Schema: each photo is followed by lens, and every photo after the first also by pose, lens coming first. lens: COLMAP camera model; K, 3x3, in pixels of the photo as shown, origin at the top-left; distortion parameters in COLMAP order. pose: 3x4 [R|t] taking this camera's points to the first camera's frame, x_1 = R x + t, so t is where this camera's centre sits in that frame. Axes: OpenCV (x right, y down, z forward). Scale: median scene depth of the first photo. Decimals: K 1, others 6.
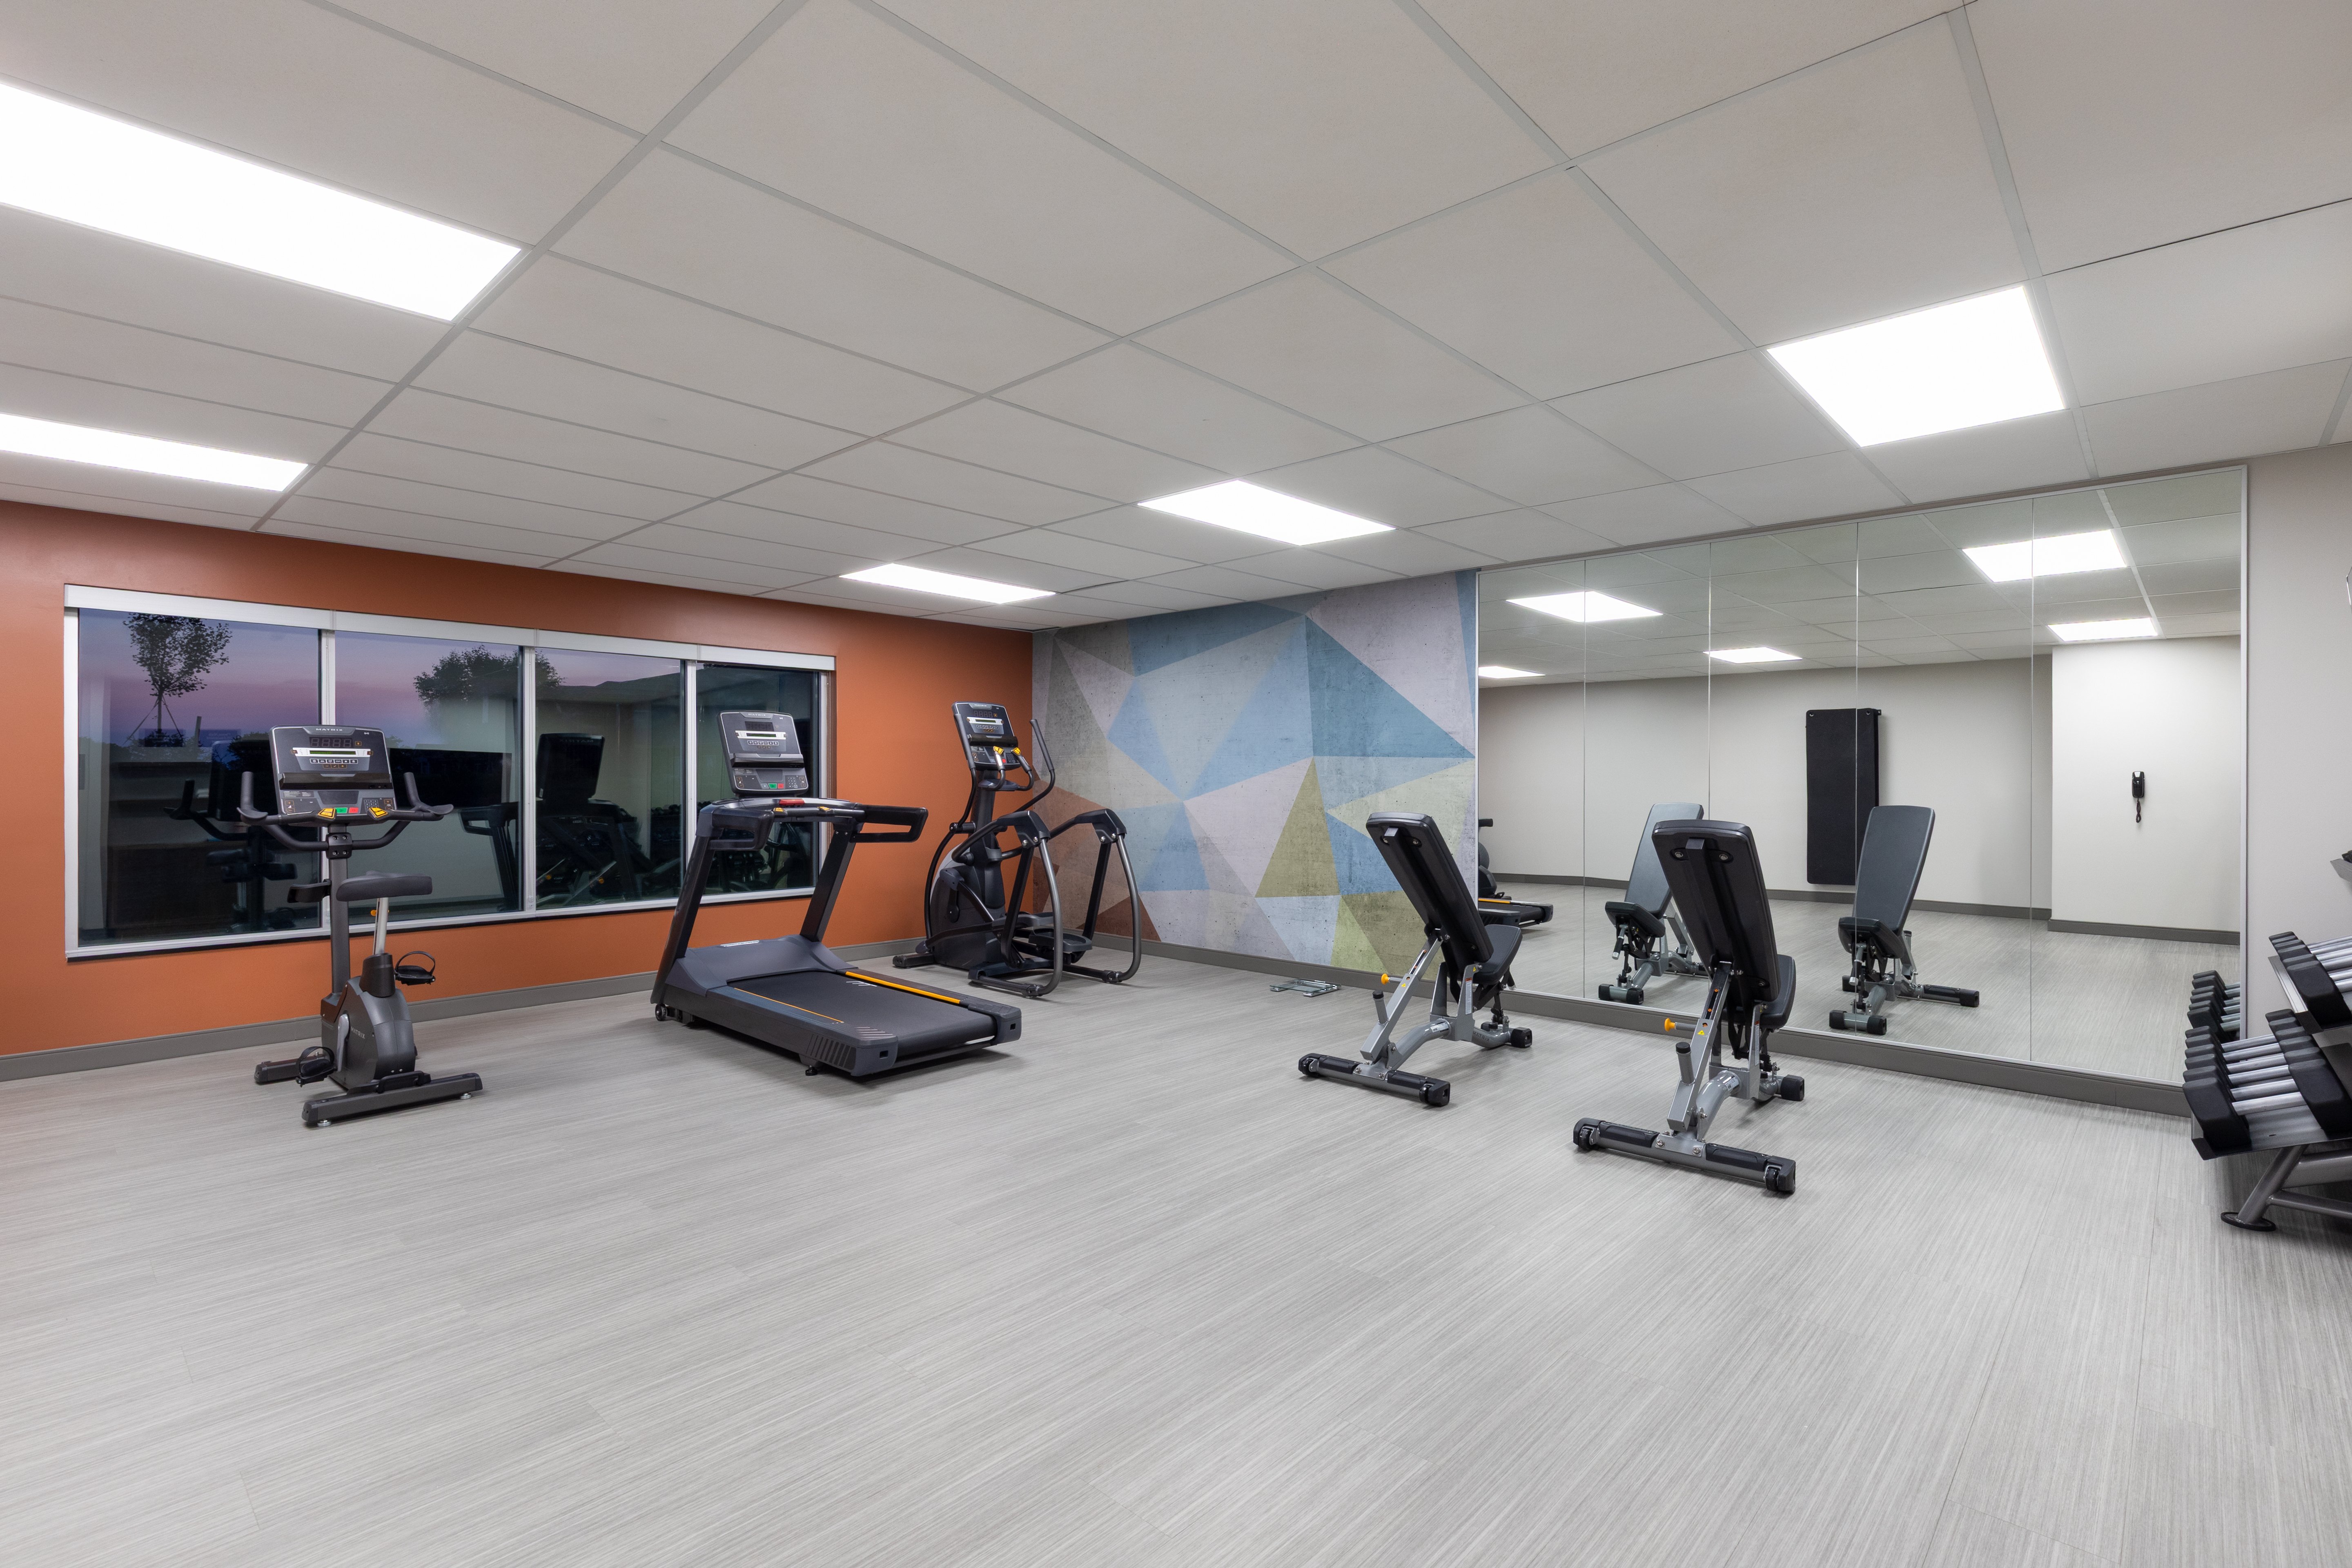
lens RADIAL K [[1070.9, 0, 1170.5], [0, 1070.9, 802.3], [0, 0, 1]] dist [0.010995, -0.000700]
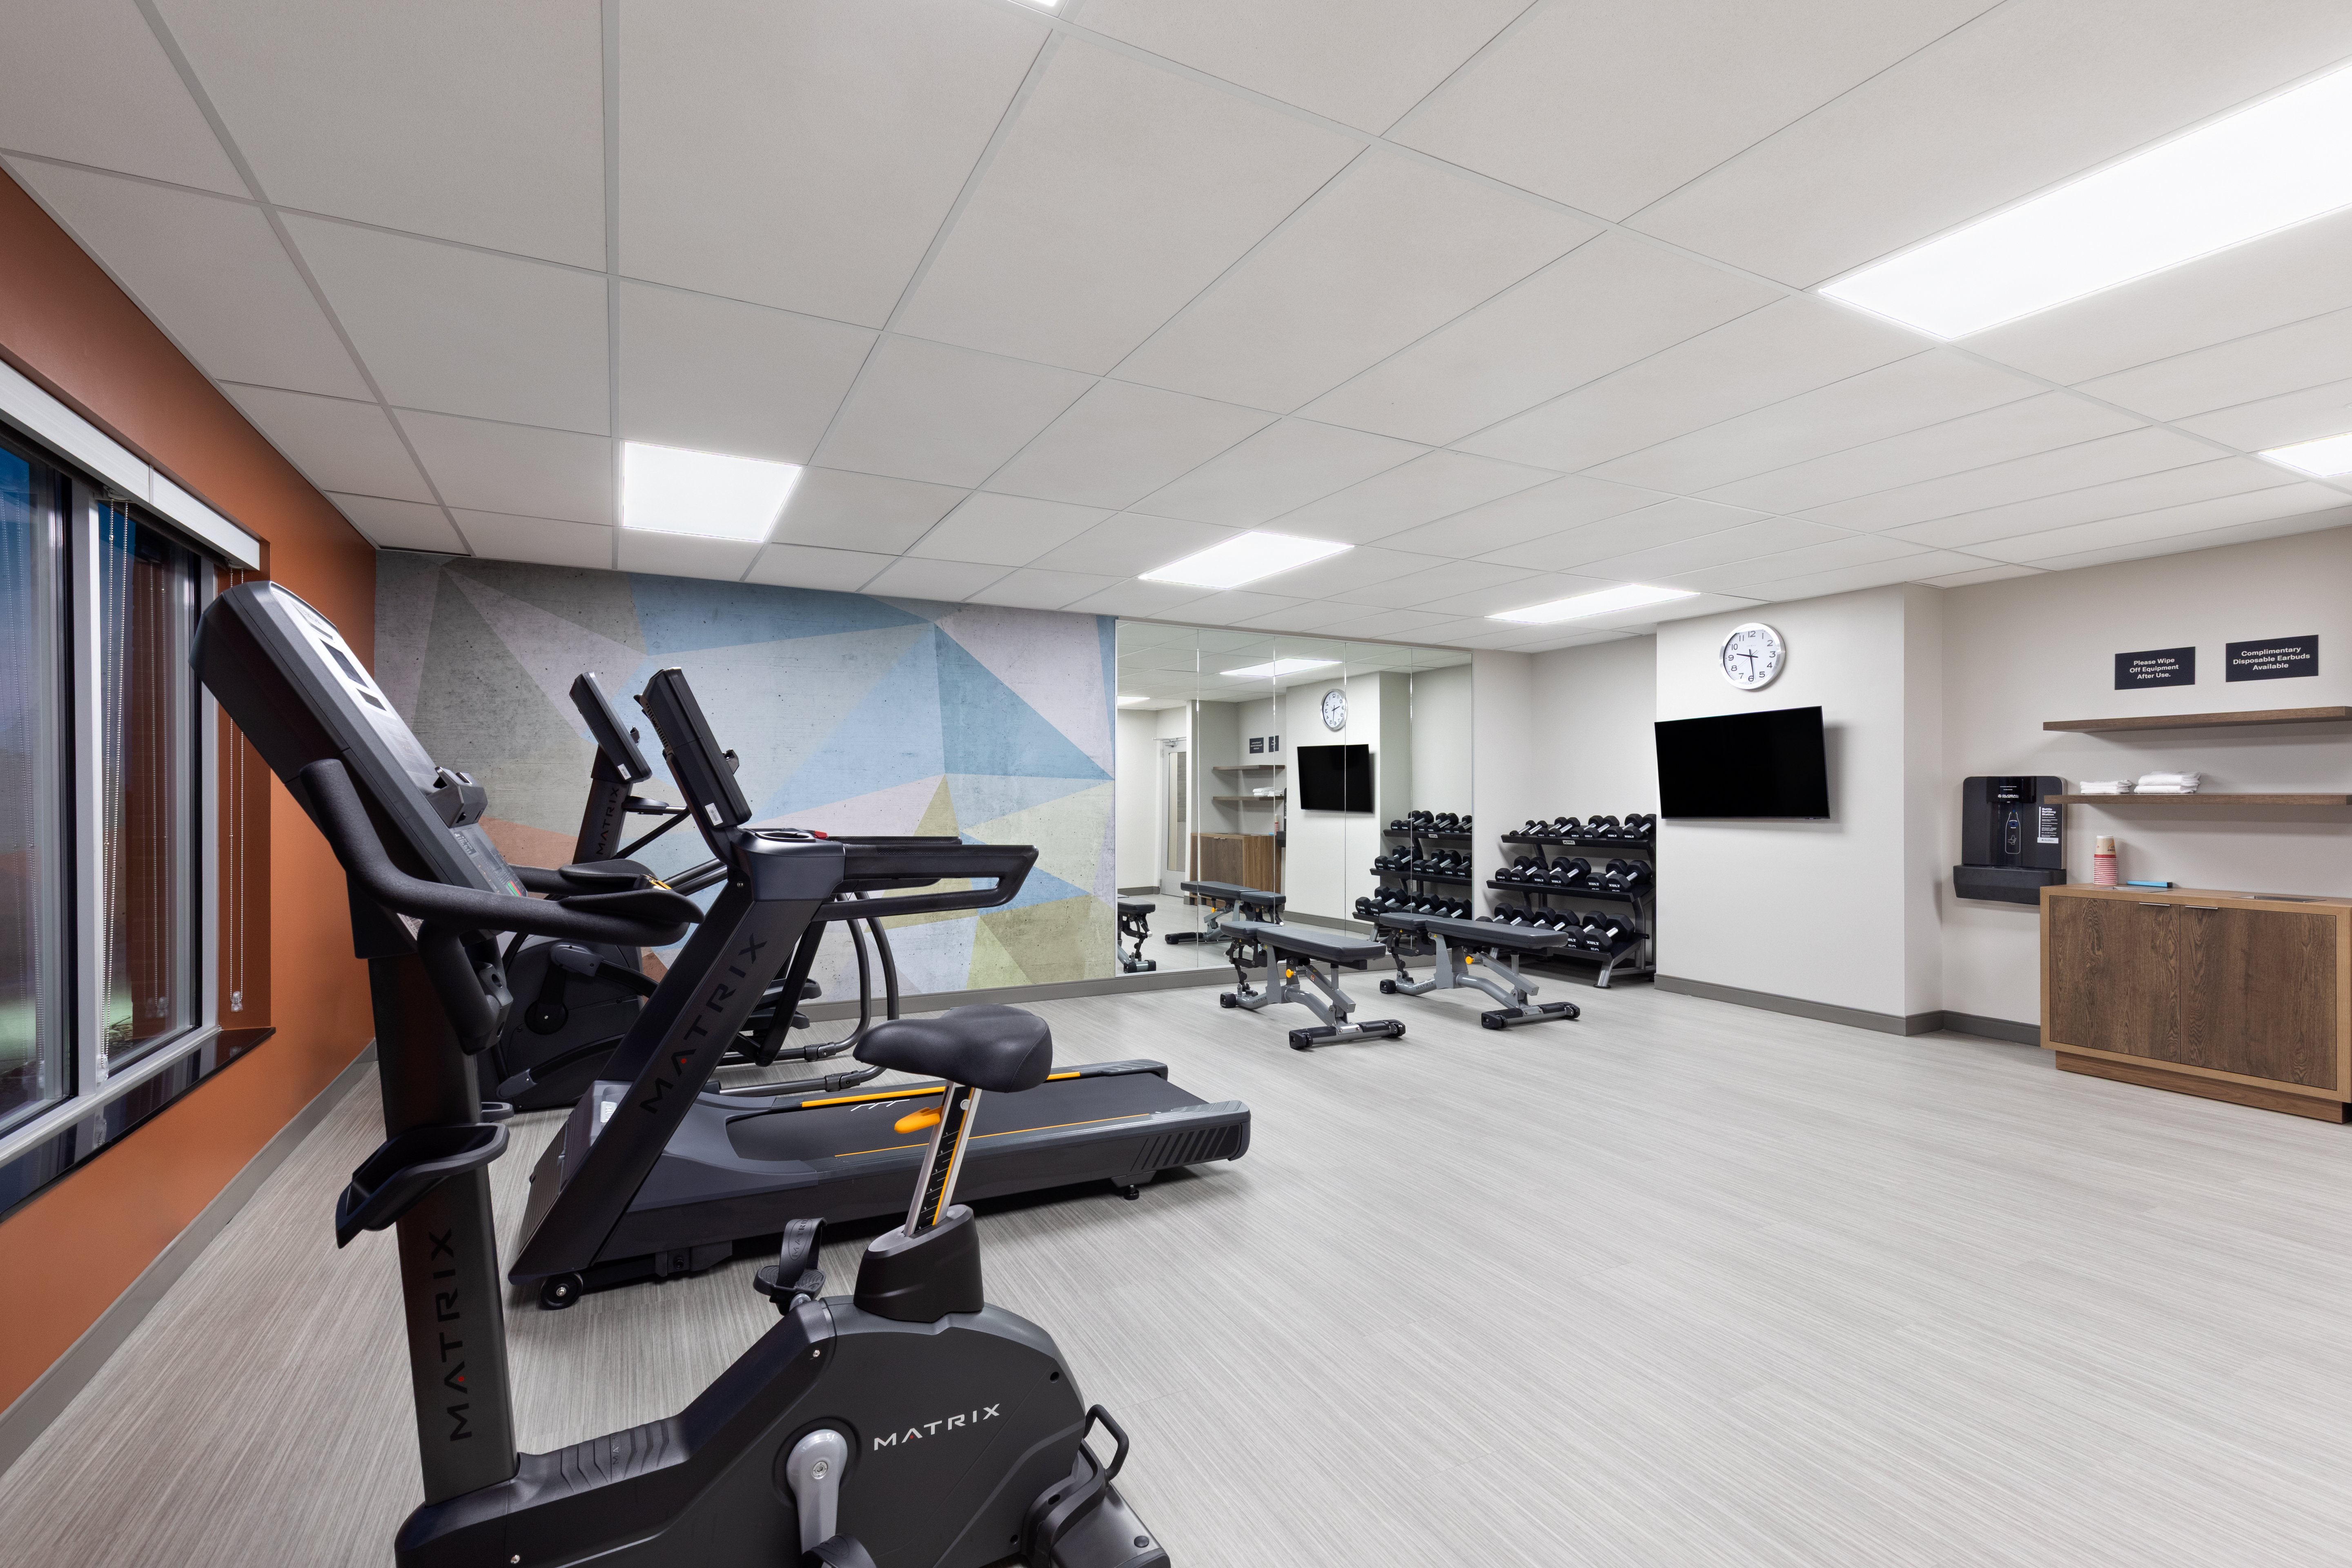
lens RADIAL K [[1070.9, 0, 1170.5], [0, 1070.9, 802.3], [0, 0, 1]] dist [0.010995, -0.000700]
pose [[0.338076, -0.002013, 0.941117, -0.713652], [0.016860, 0.999850, -0.003918, -0.010615], [-0.940968, 0.017192, 0.338060, 0.504346]]
